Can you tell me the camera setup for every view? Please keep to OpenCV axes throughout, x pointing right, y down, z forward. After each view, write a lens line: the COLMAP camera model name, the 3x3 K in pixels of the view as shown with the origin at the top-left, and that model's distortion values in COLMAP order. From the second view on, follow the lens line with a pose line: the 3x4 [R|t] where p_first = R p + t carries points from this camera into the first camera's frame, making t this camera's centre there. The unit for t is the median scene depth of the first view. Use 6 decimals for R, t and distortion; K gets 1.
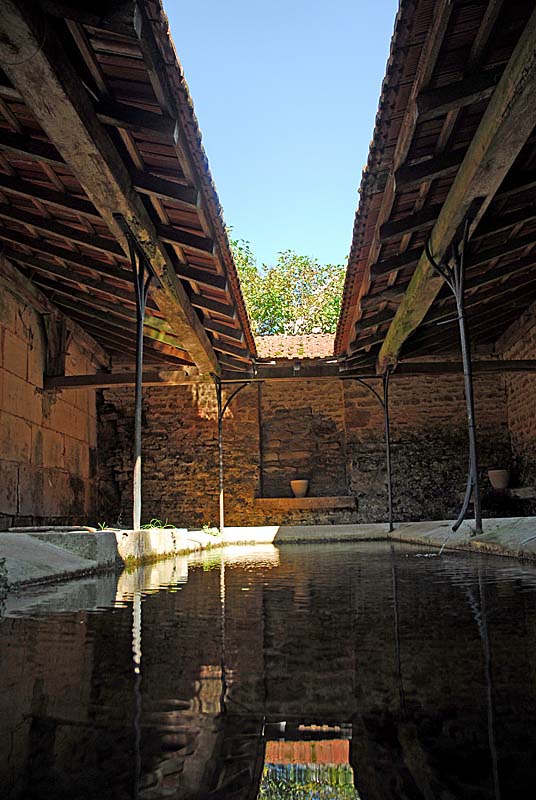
lens RADIAL K [[615.7, 0, 280.8], [0, 615.7, 408.9], [0, 0, 1]] dist [-0.168695, 0.151408]
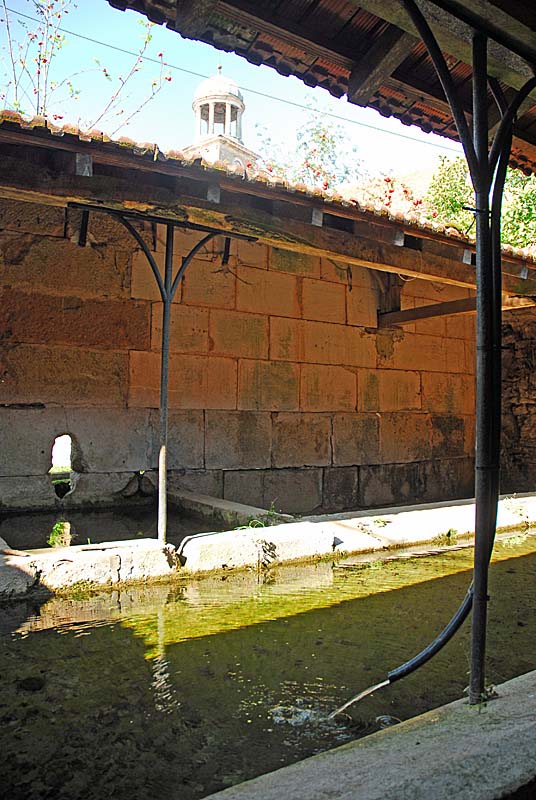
lens RADIAL K [[615.7, 0, 283.0], [0, 615.7, 400.8], [0, 0, 1]] dist [-0.168695, 0.151408]
pose [[0.588549, 0.012305, -0.808368, 0.229638], [0.123927, 0.986694, 0.105247, -0.032002], [0.798907, -0.162121, 0.579193, 0.250699]]
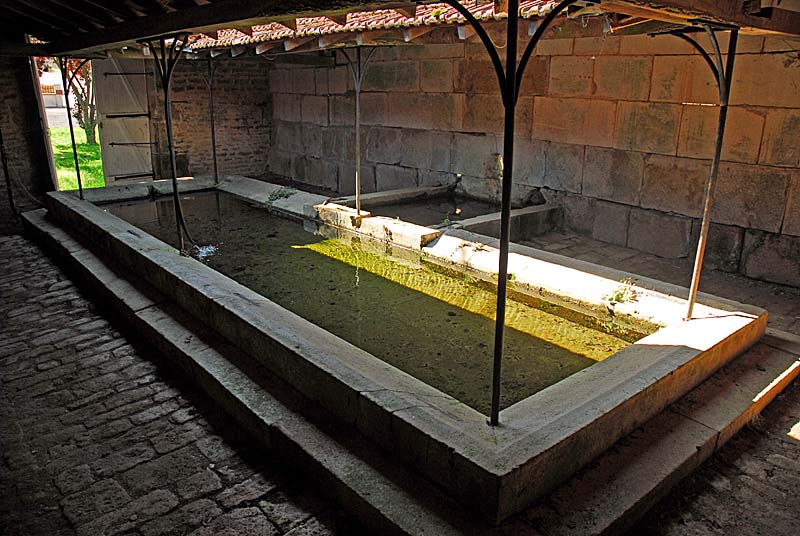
lens RADIAL K [[615.7, 0, 396.0], [0, 615.7, 275.1], [0, 0, 1]] dist [-0.168695, 0.151408]
pose [[-0.736109, 0.224650, -0.638495, 0.346711], [0.138369, 0.973338, 0.182940, 0.020306], [0.662569, 0.046316, -0.747568, 0.944703]]
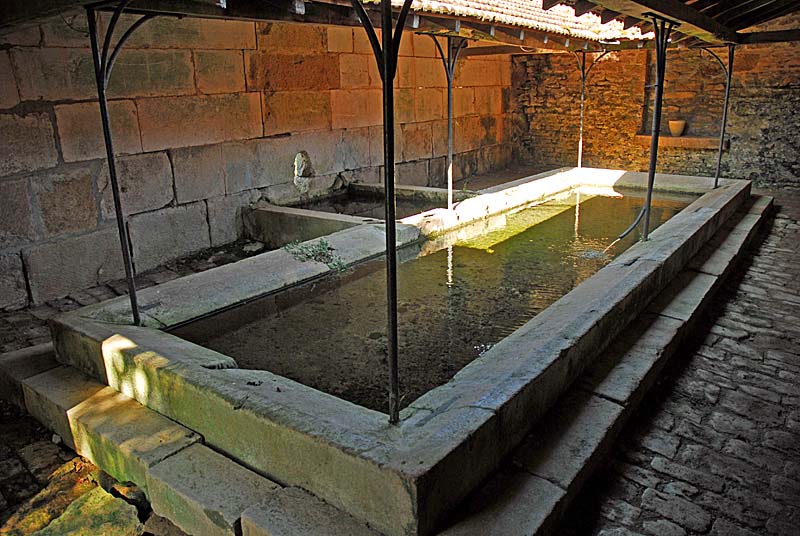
lens RADIAL K [[615.7, 0, 402.2], [0, 615.7, 273.8], [0, 0, 1]] dist [-0.168695, 0.151408]
pose [[0.825918, 0.170033, -0.537539, 0.245658], [0.107332, 0.888581, 0.445987, -0.171513], [0.553479, -0.426044, 0.715645, -0.168002]]
